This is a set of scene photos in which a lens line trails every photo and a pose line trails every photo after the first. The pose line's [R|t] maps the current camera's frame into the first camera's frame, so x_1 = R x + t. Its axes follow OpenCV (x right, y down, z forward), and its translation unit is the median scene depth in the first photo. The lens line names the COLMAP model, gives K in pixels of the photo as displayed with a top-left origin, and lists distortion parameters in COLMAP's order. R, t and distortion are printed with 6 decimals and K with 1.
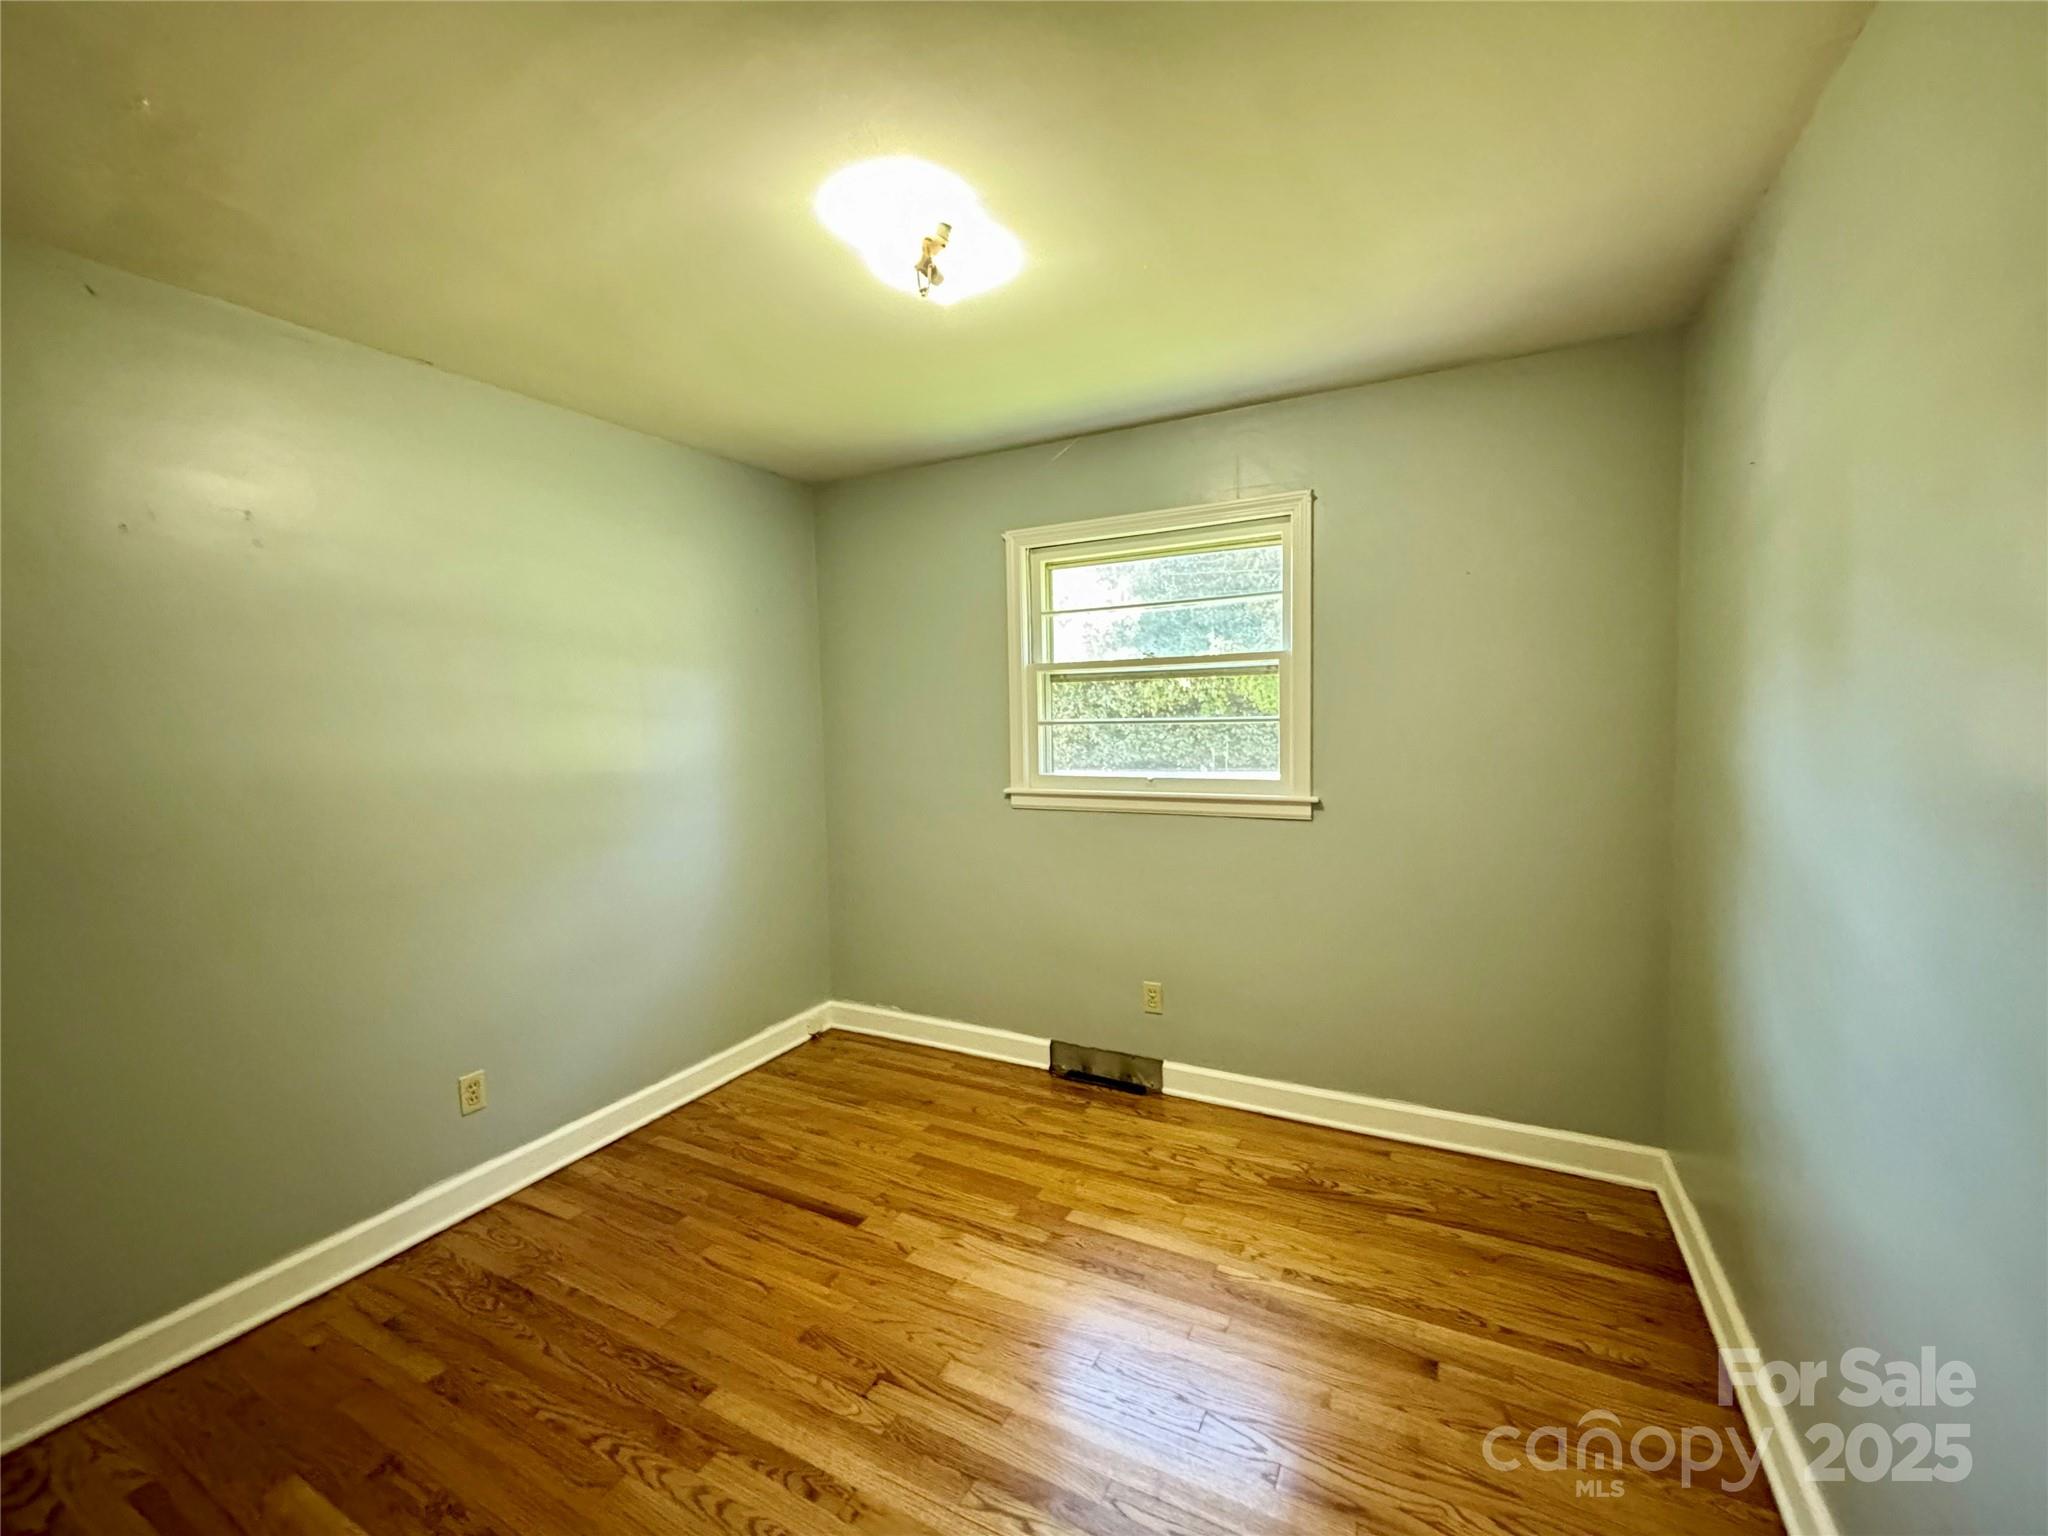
lens RADIAL K [[851.7, 0, 1018.3], [0, 851.7, 768.5], [0, 0, 1]] dist [0.000457, 0.000359]
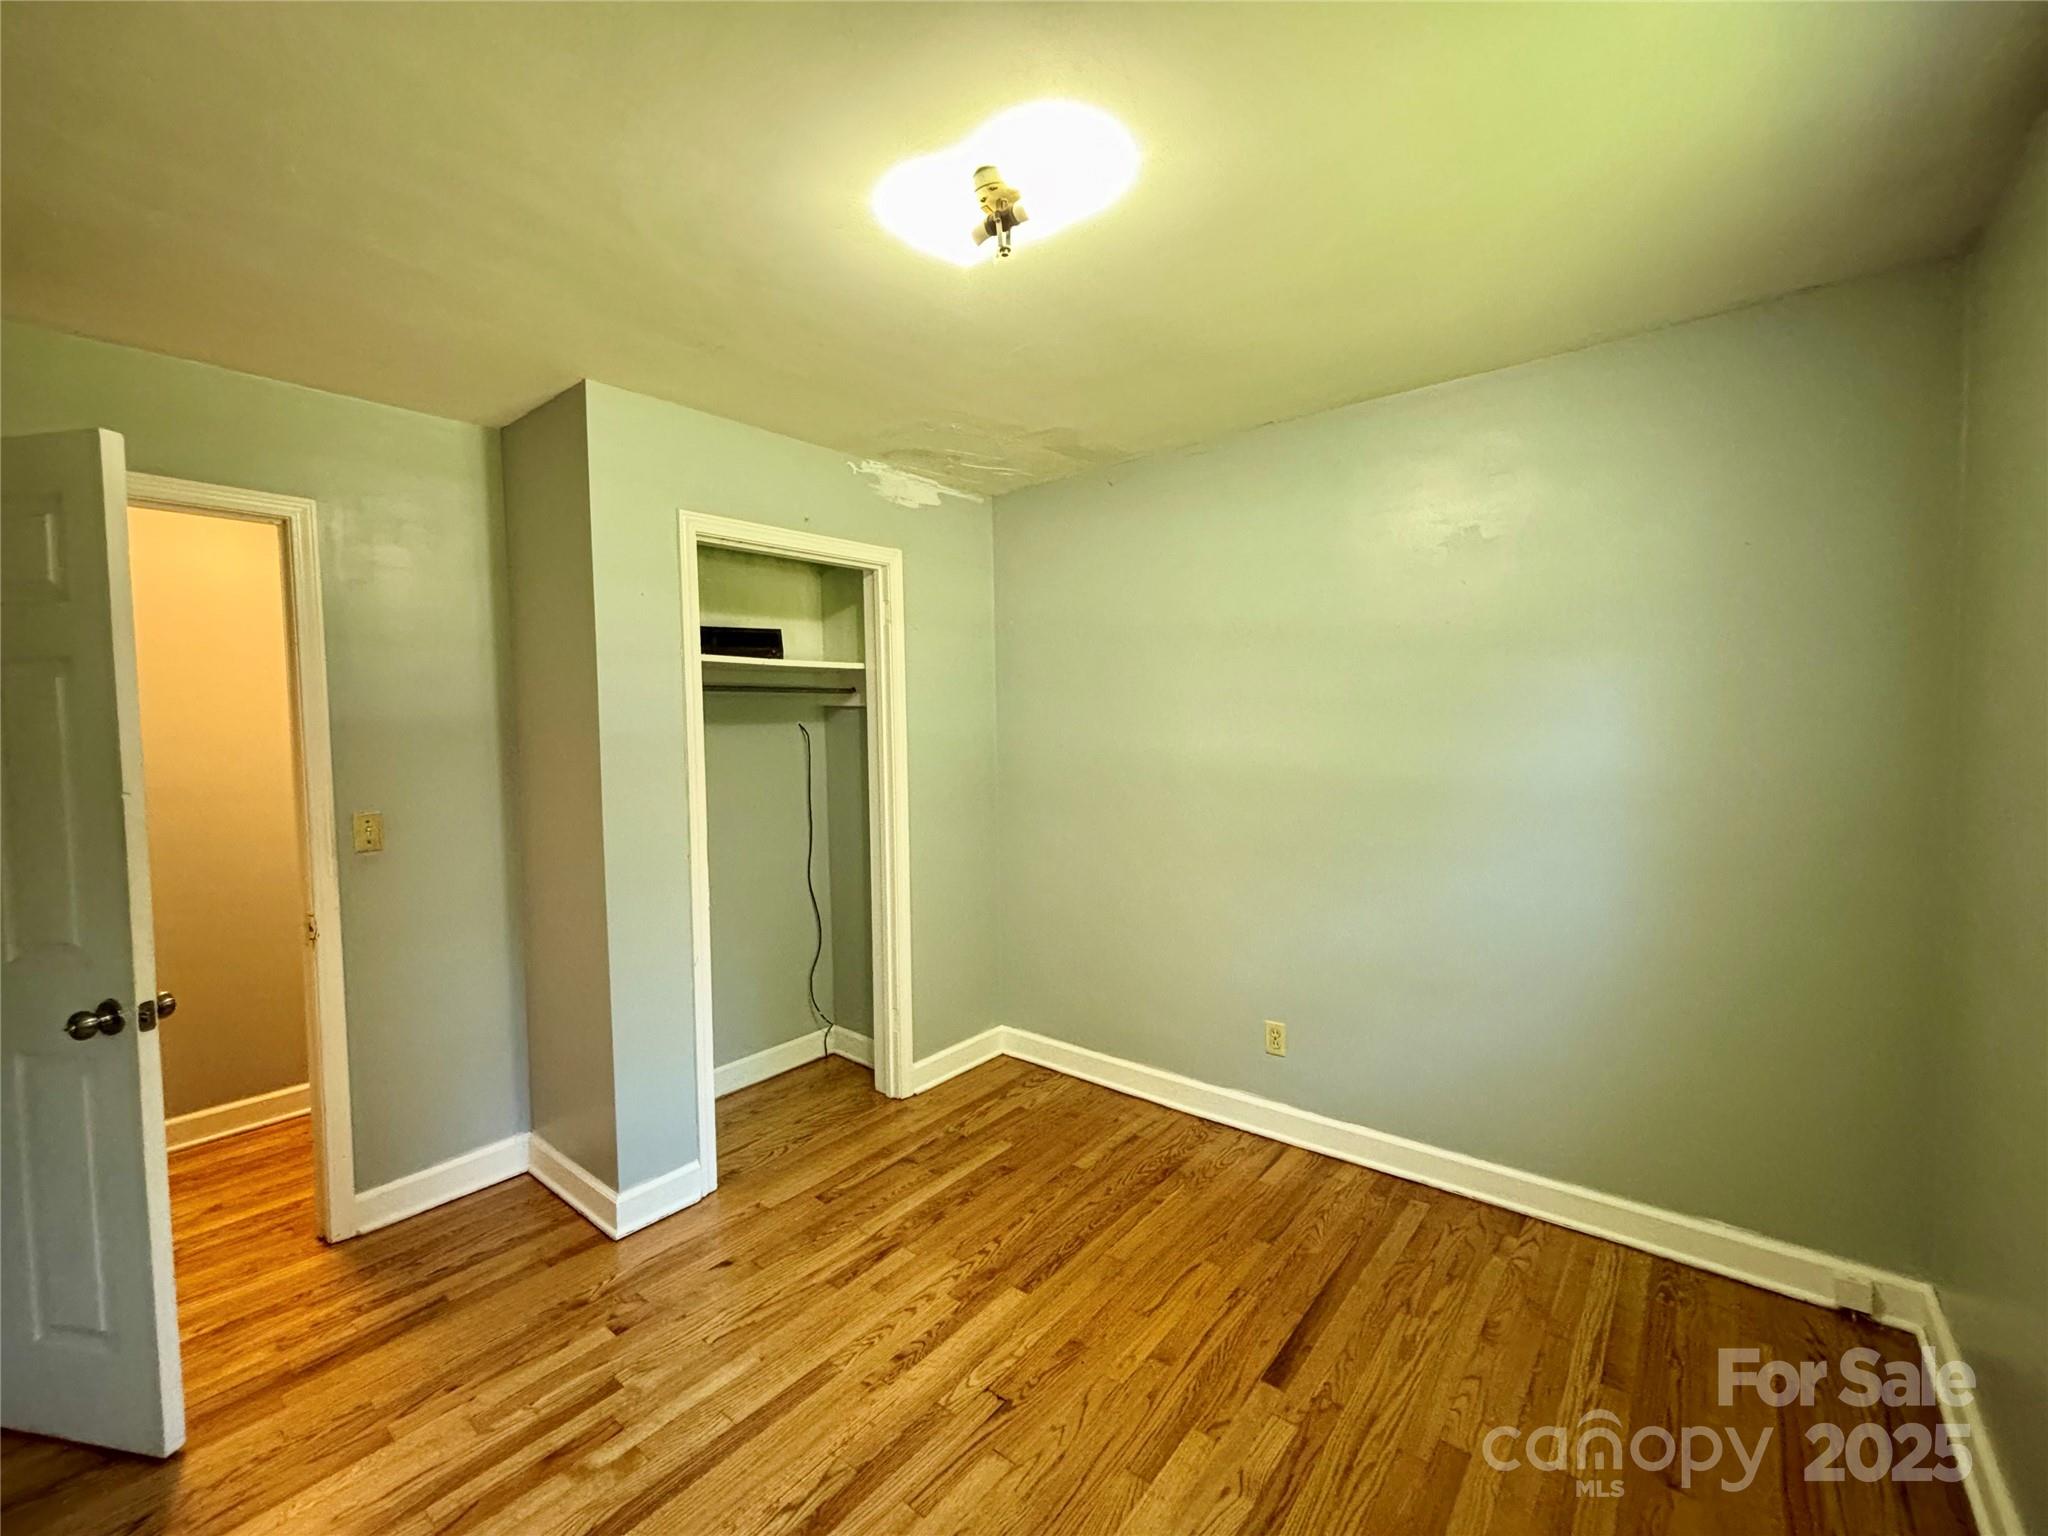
lens RADIAL K [[851.7, 0, 1018.3], [0, 851.7, 768.5], [0, 0, 1]] dist [0.000457, 0.000359]
pose [[-0.191252, 0.078723, -0.978379, 0.626757], [-0.050756, 0.994652, 0.089954, -0.087885], [0.980228, 0.066862, -0.186234, 0.969079]]
